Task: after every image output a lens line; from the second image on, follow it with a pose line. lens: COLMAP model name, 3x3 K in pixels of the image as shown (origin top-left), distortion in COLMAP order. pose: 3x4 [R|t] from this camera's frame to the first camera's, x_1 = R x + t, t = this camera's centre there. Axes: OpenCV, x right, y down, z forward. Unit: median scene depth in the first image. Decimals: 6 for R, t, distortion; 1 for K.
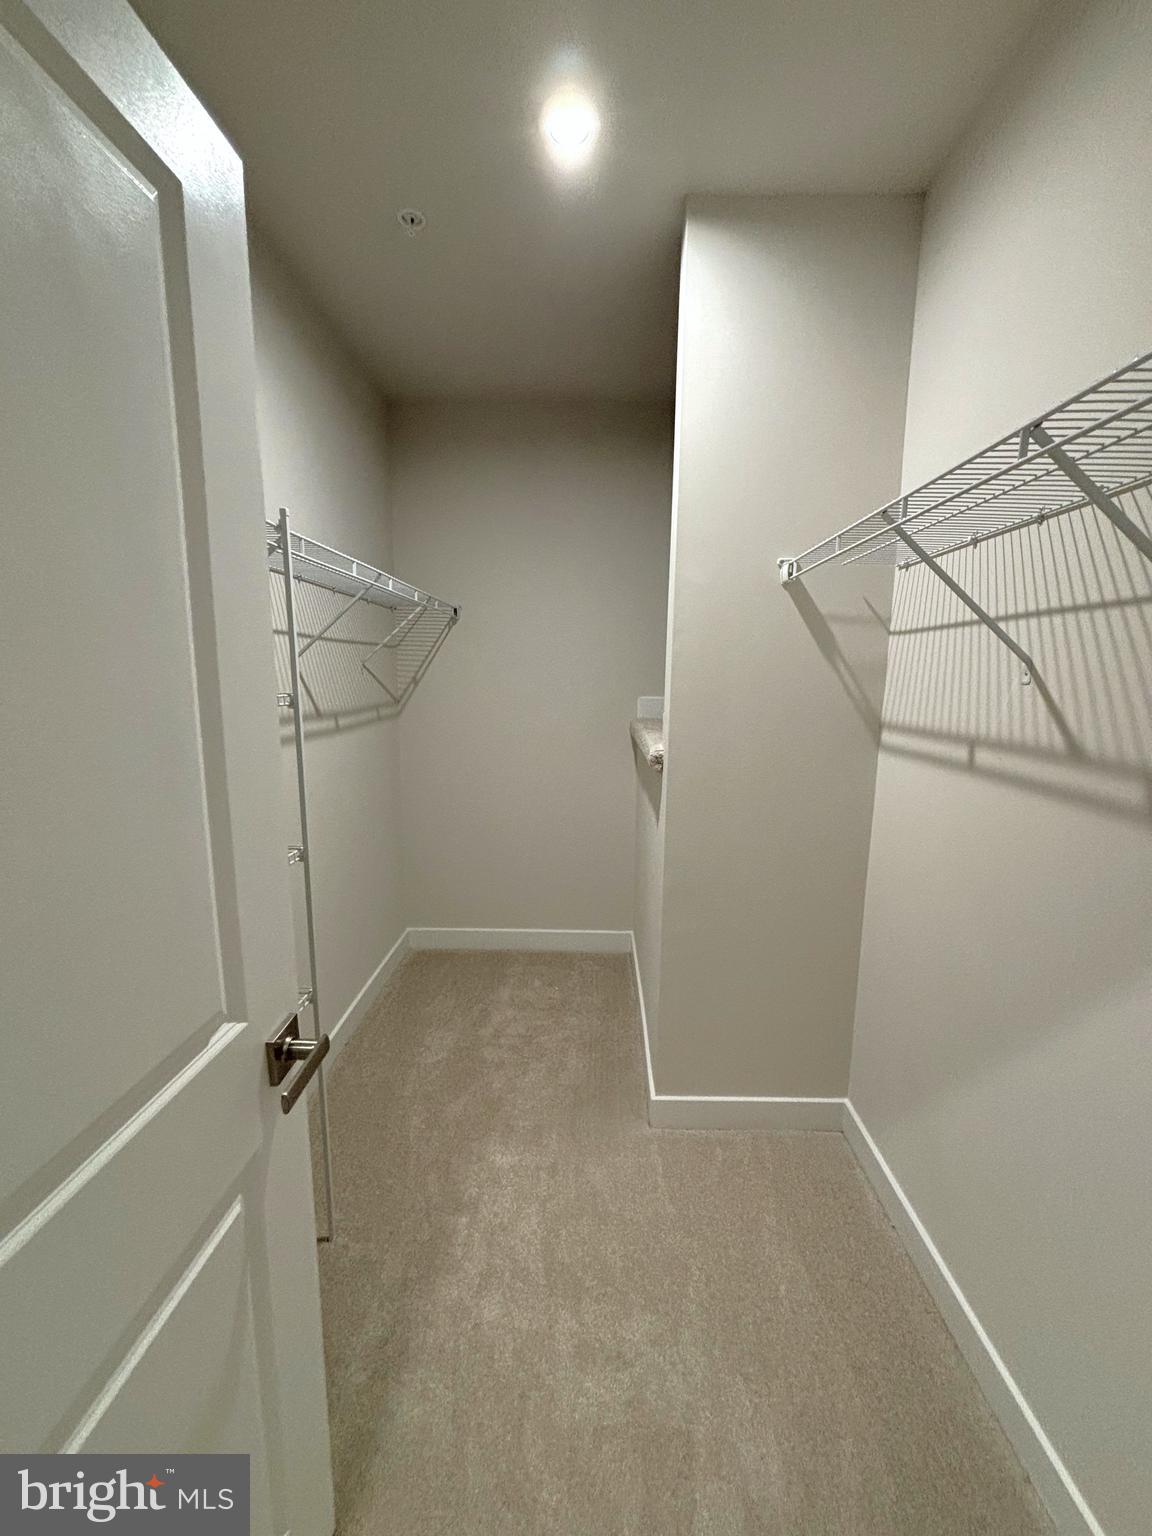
lens RADIAL K [[614.4, 0, 580.9], [0, 614.4, 767.2], [0, 0, 1]] dist [-0.000036, -0.000426]
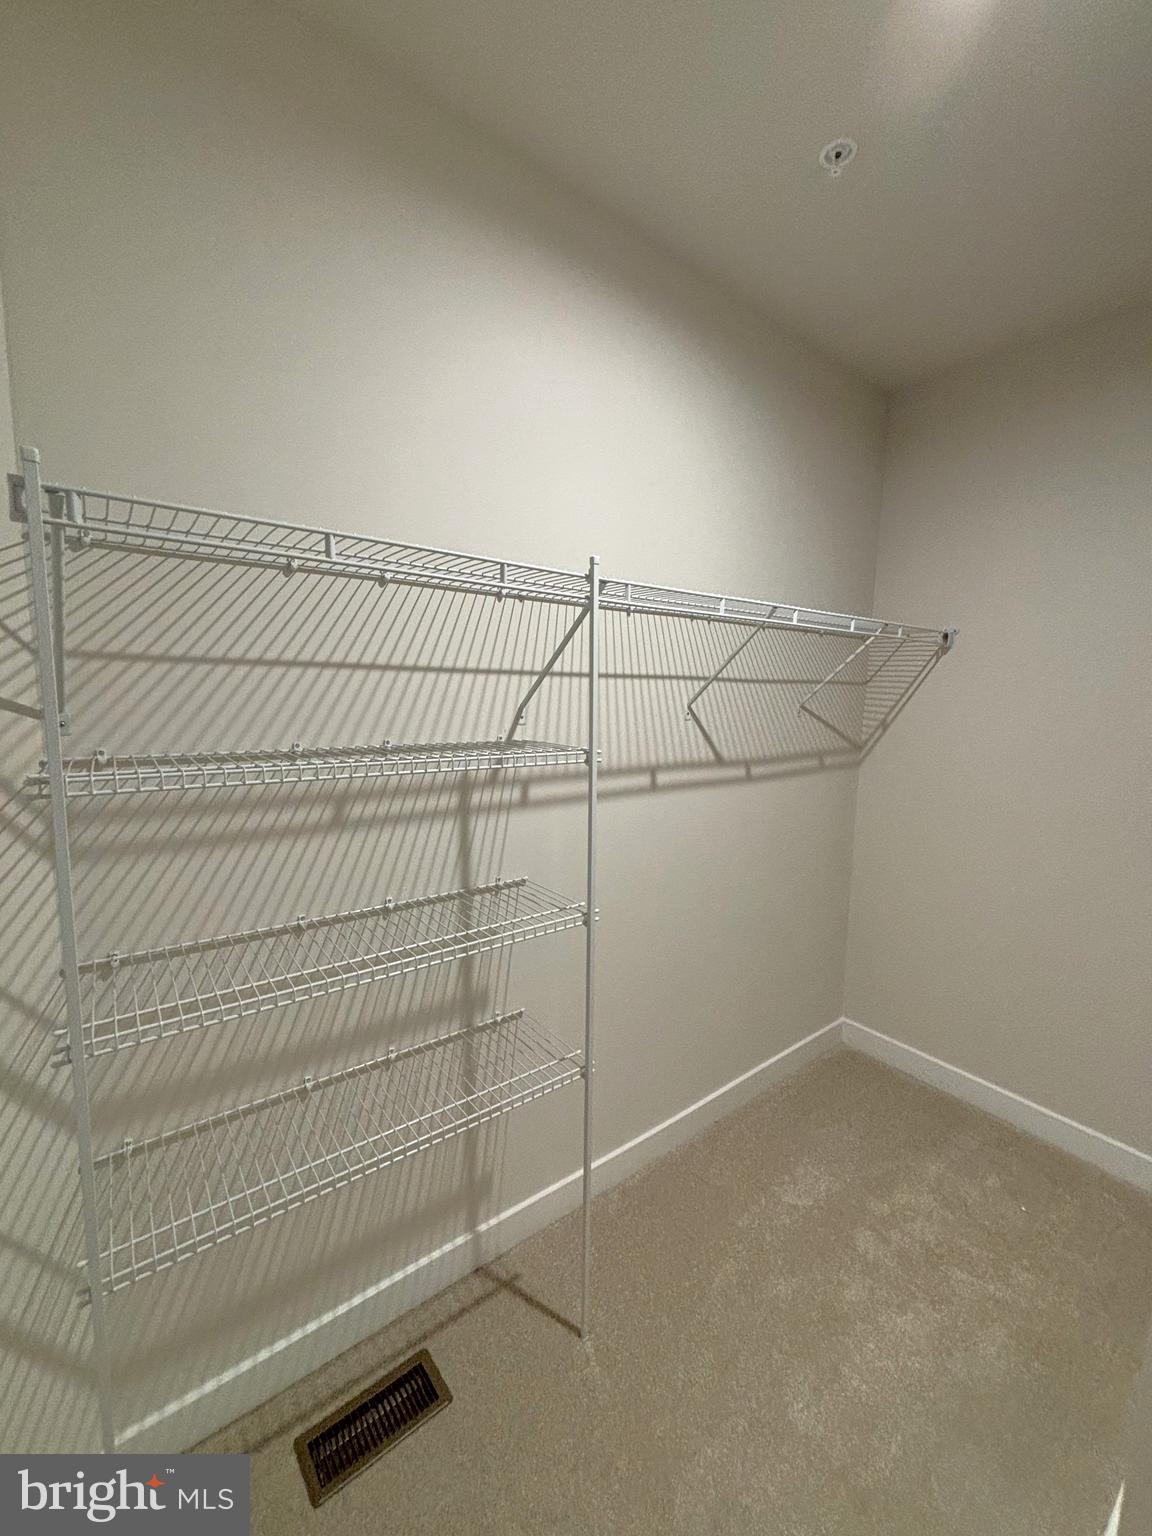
lens RADIAL K [[614.4, 0, 580.9], [0, 614.4, 767.2], [0, 0, 1]] dist [-0.000036, -0.000426]
pose [[0.625546, 0.101194, -0.773597, 0.136029], [-0.130414, 0.991164, 0.024199, -0.061395], [0.769211, 0.085750, 0.633216, 0.211575]]
